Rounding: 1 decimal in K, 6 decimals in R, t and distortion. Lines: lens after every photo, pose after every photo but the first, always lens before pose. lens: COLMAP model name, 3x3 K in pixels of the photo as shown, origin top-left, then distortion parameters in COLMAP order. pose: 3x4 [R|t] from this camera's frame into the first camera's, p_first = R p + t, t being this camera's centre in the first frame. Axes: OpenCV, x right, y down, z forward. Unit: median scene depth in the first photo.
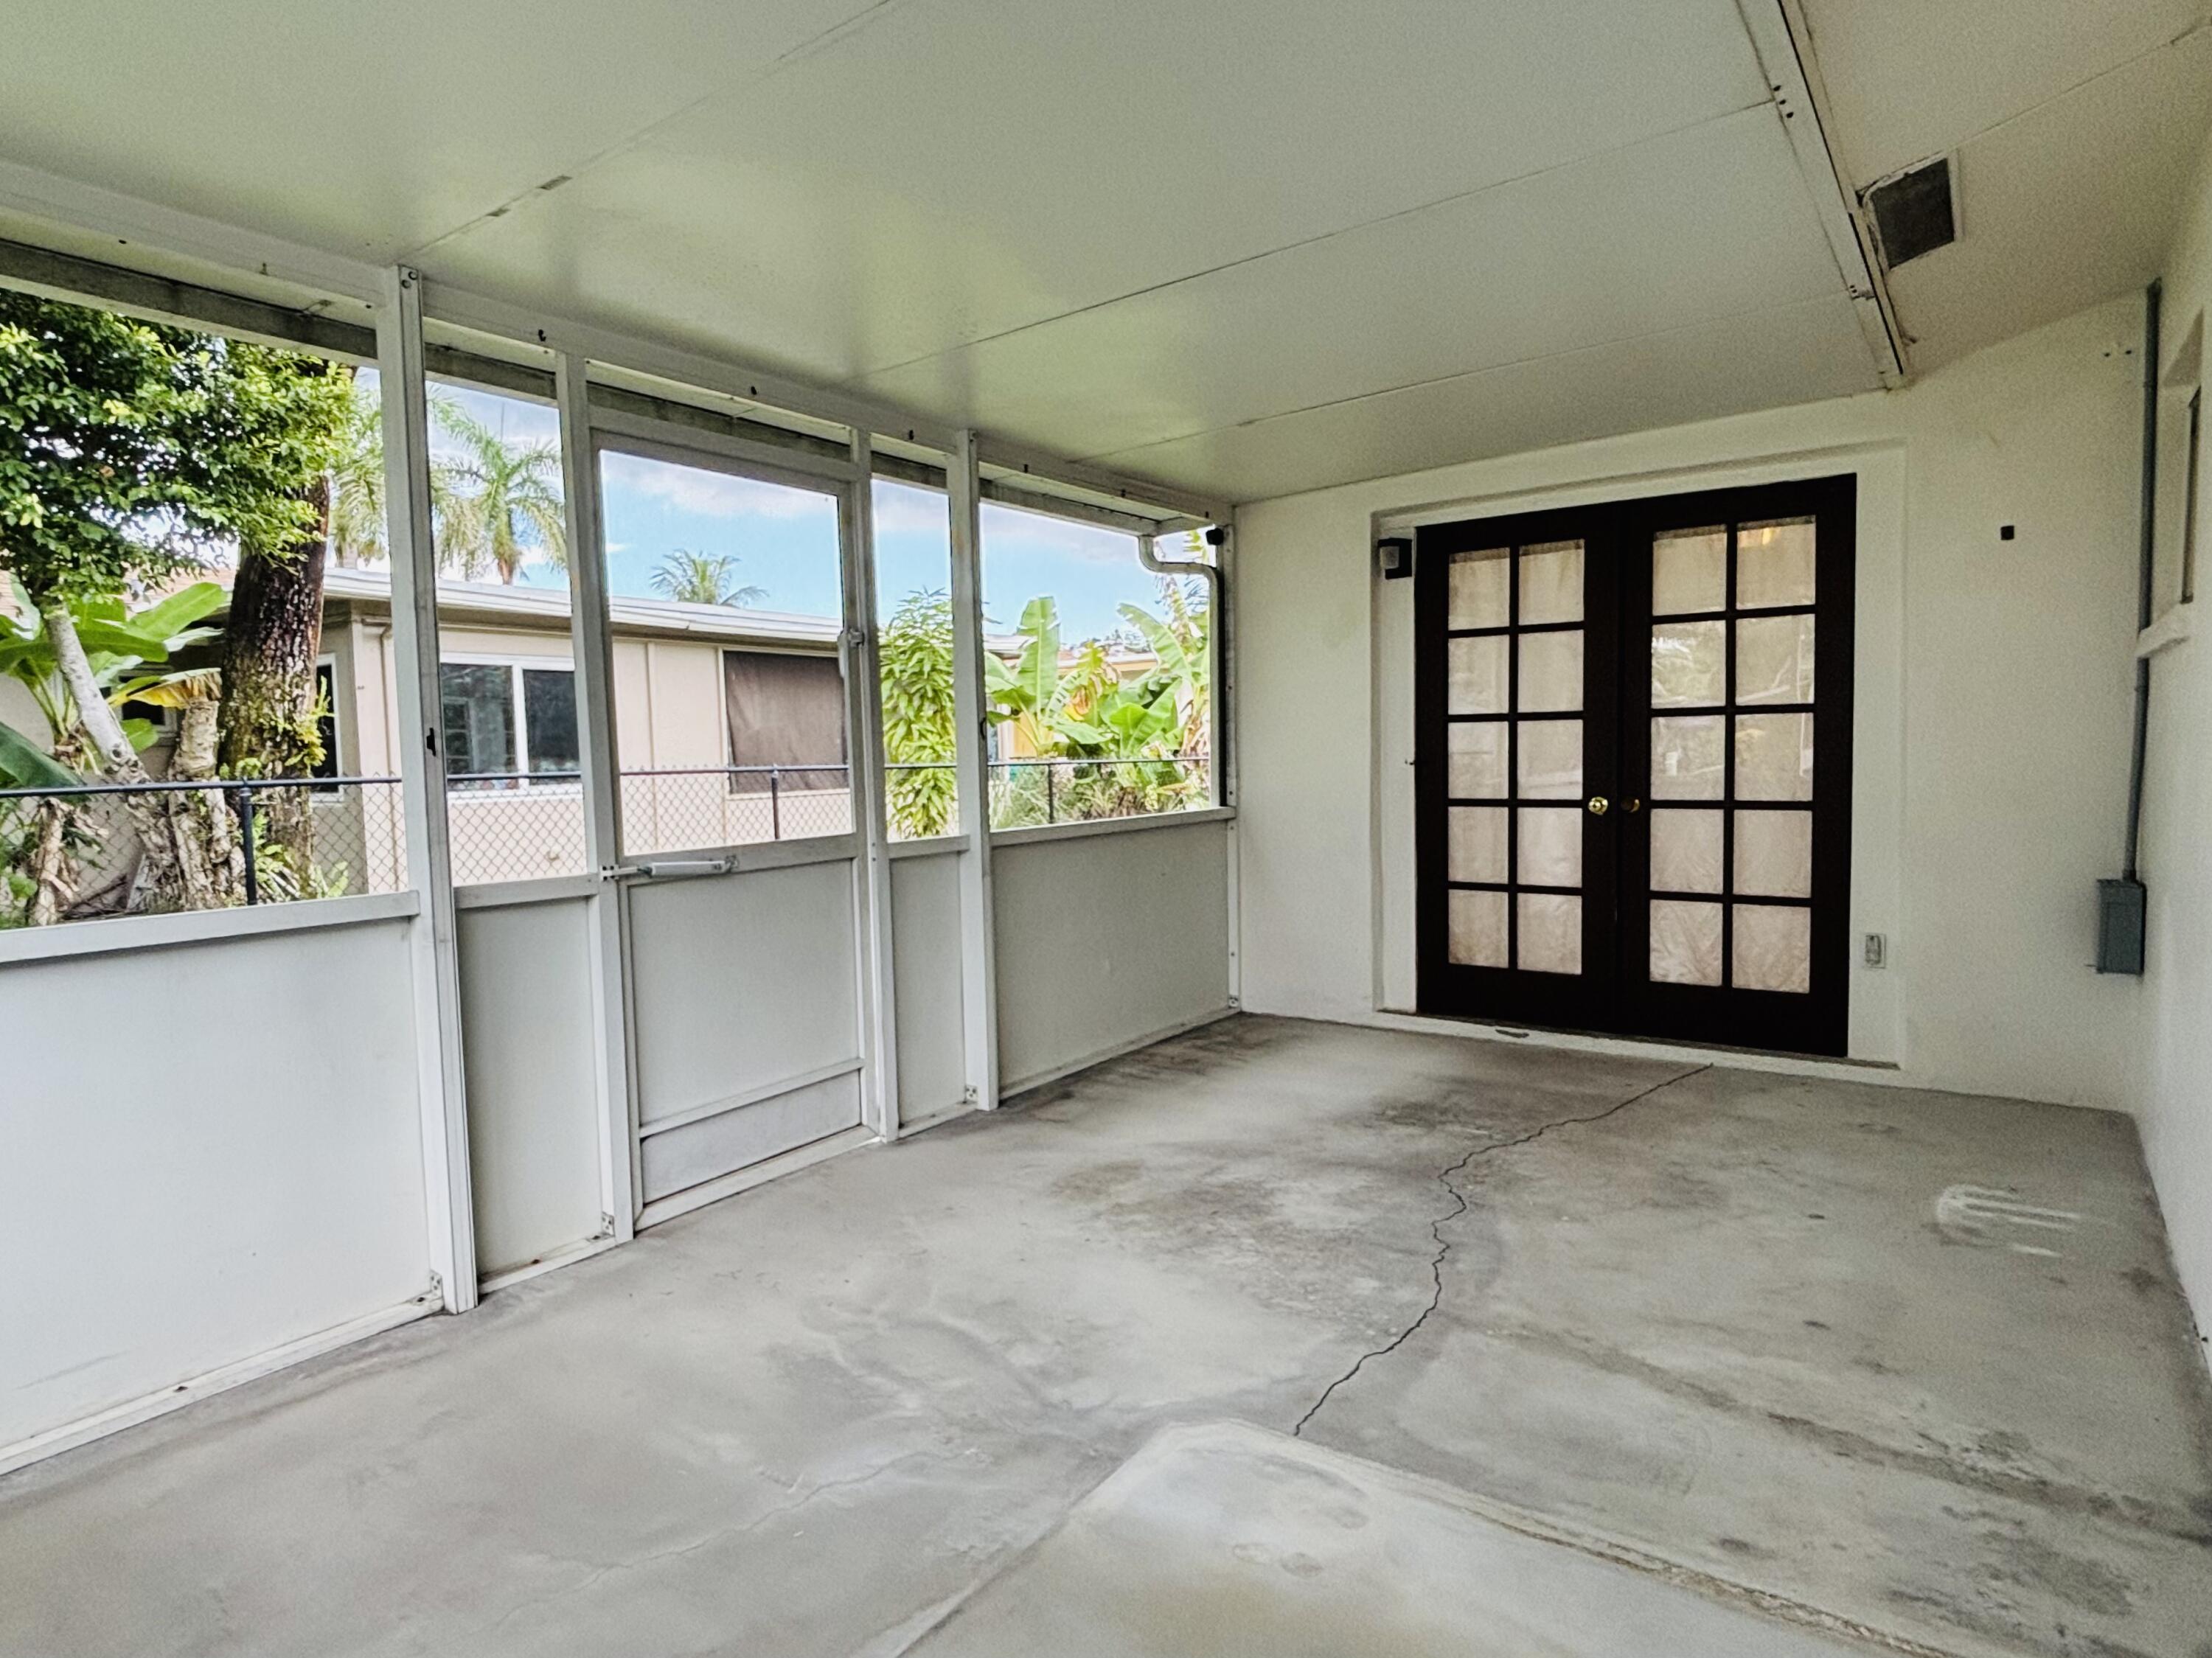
lens RADIAL K [[1229.6, 0, 1099.3], [0, 1229.6, 837.9], [0, 0, 1]] dist [0.028216, -0.000541]
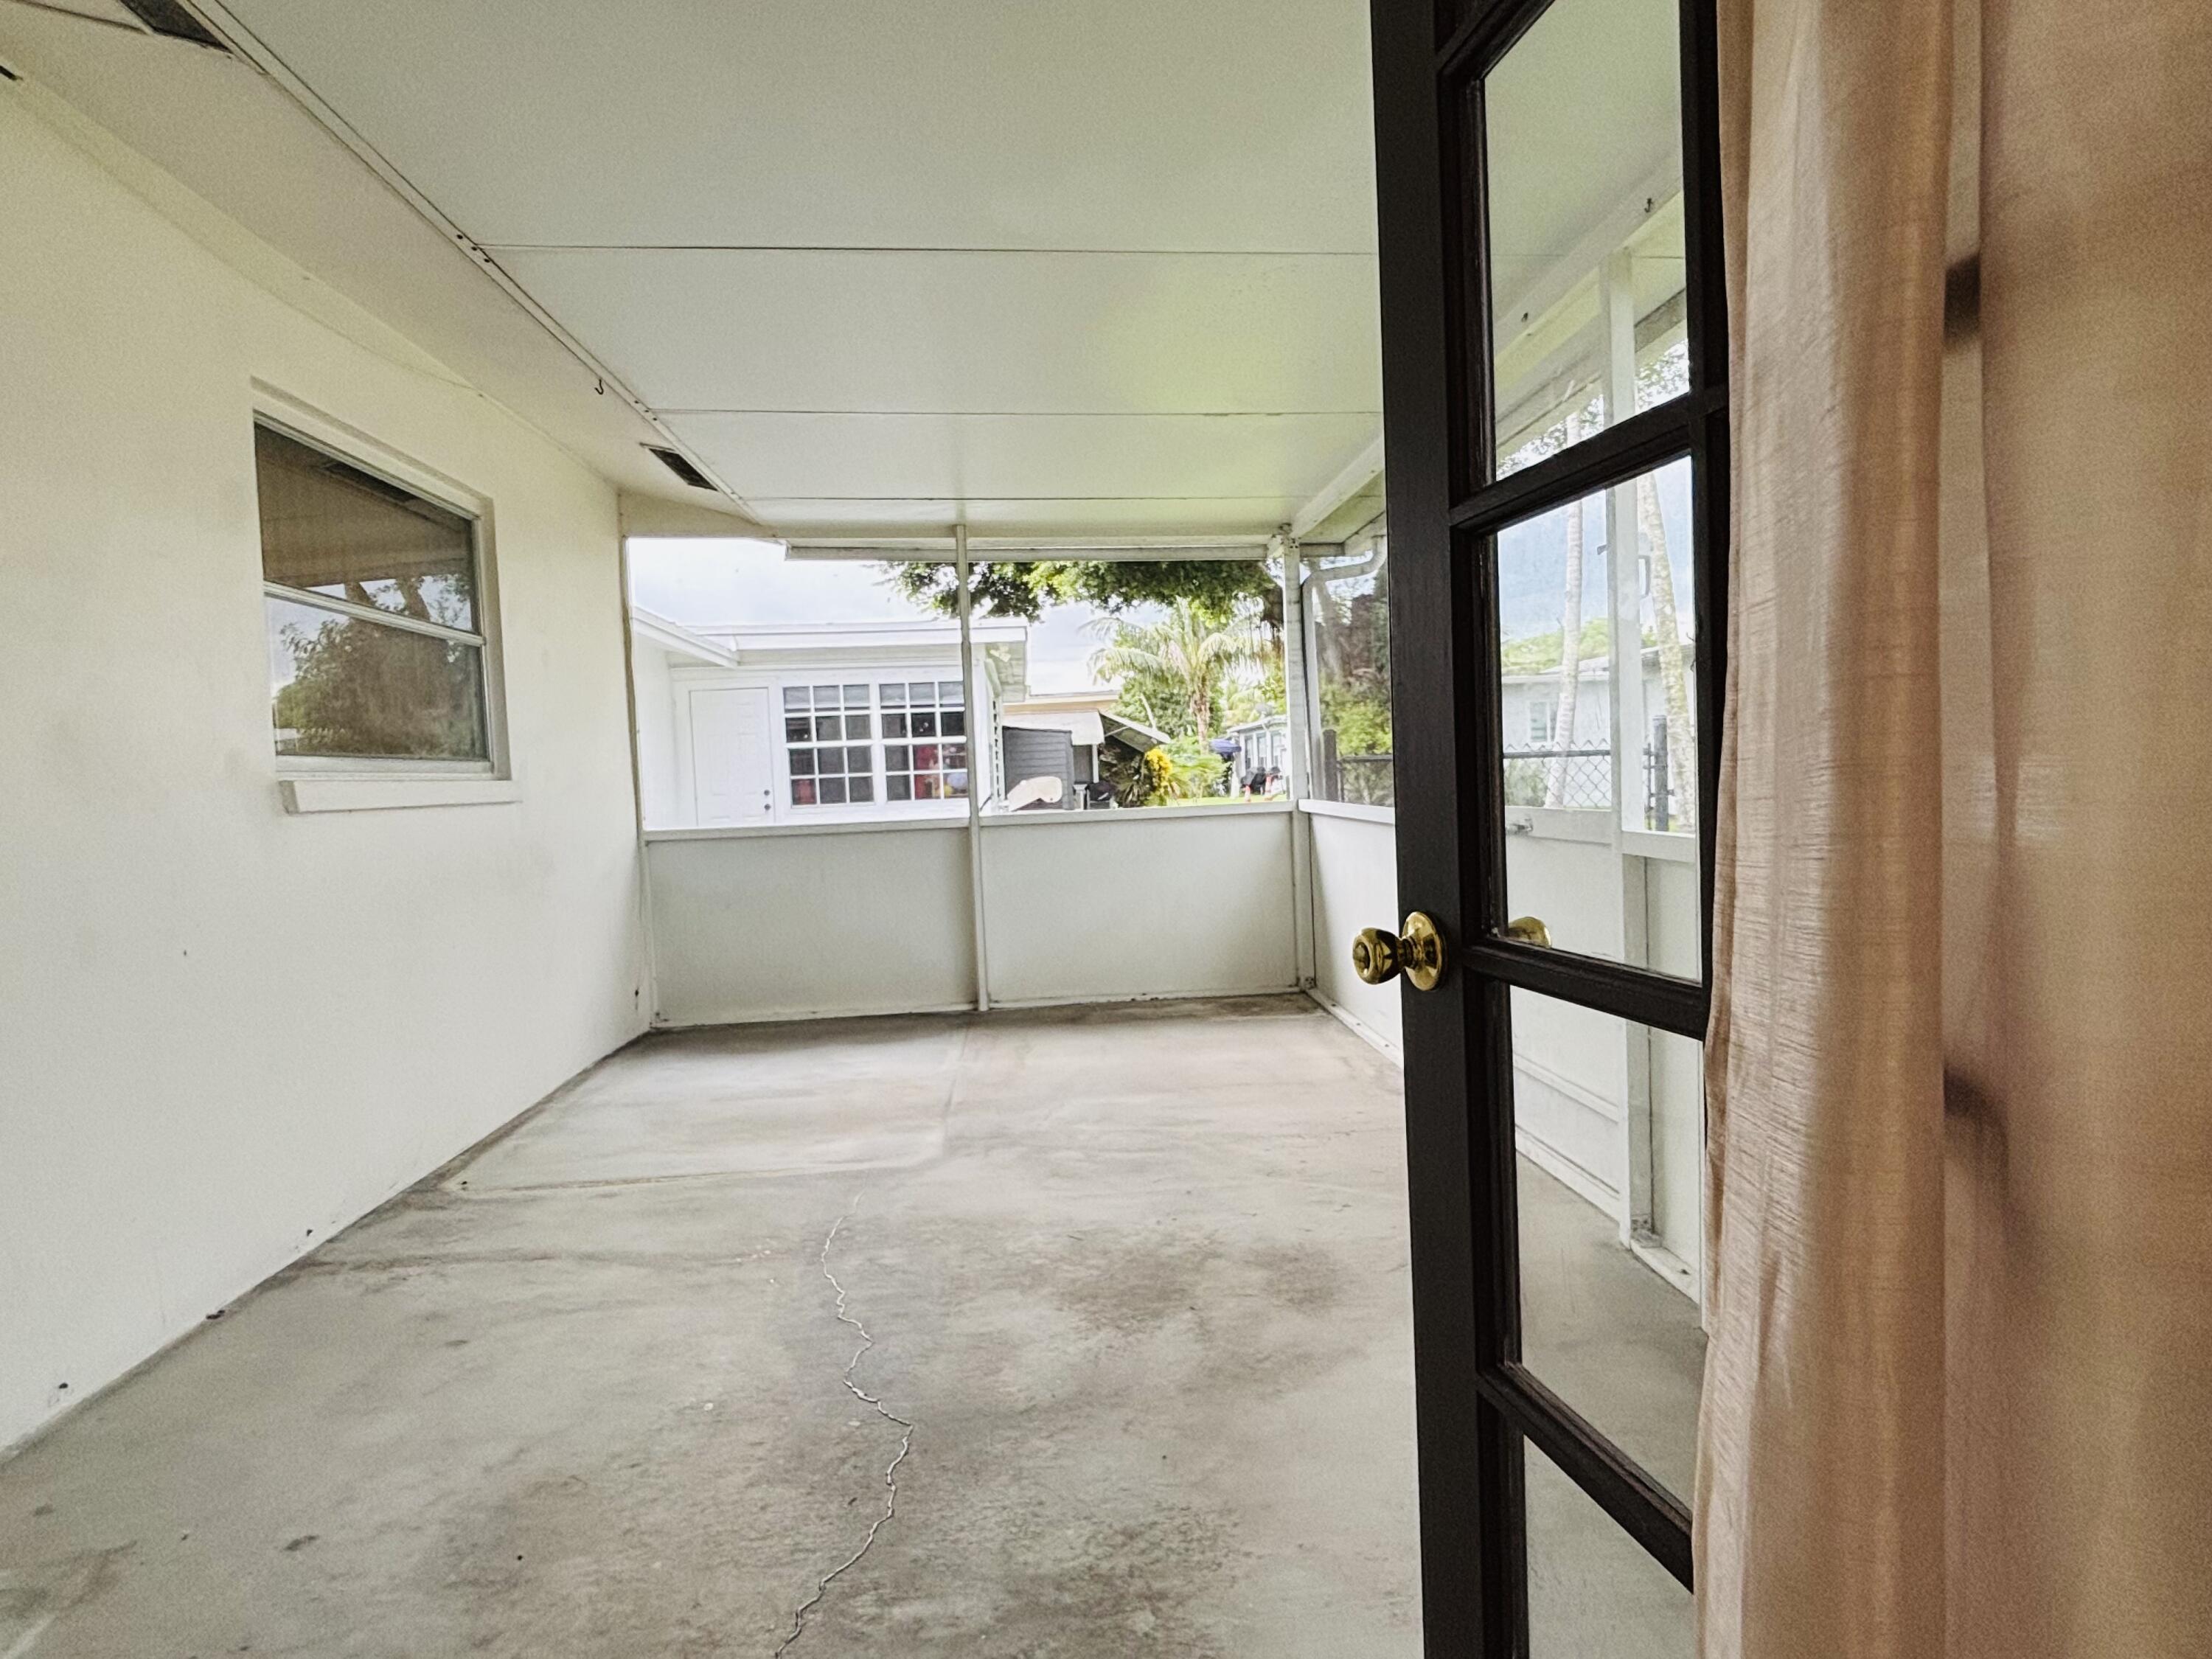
lens RADIAL K [[1289.1, 0, 1102.6], [0, 1289.1, 836.0], [0, 0, 1]] dist [-0.001194, -0.001097]
pose [[-0.779926, 0.085725, -0.619973, 0.638236], [0.008143, 0.991881, 0.126907, -0.108659], [0.625819, 0.093930, -0.774292, 1.705306]]
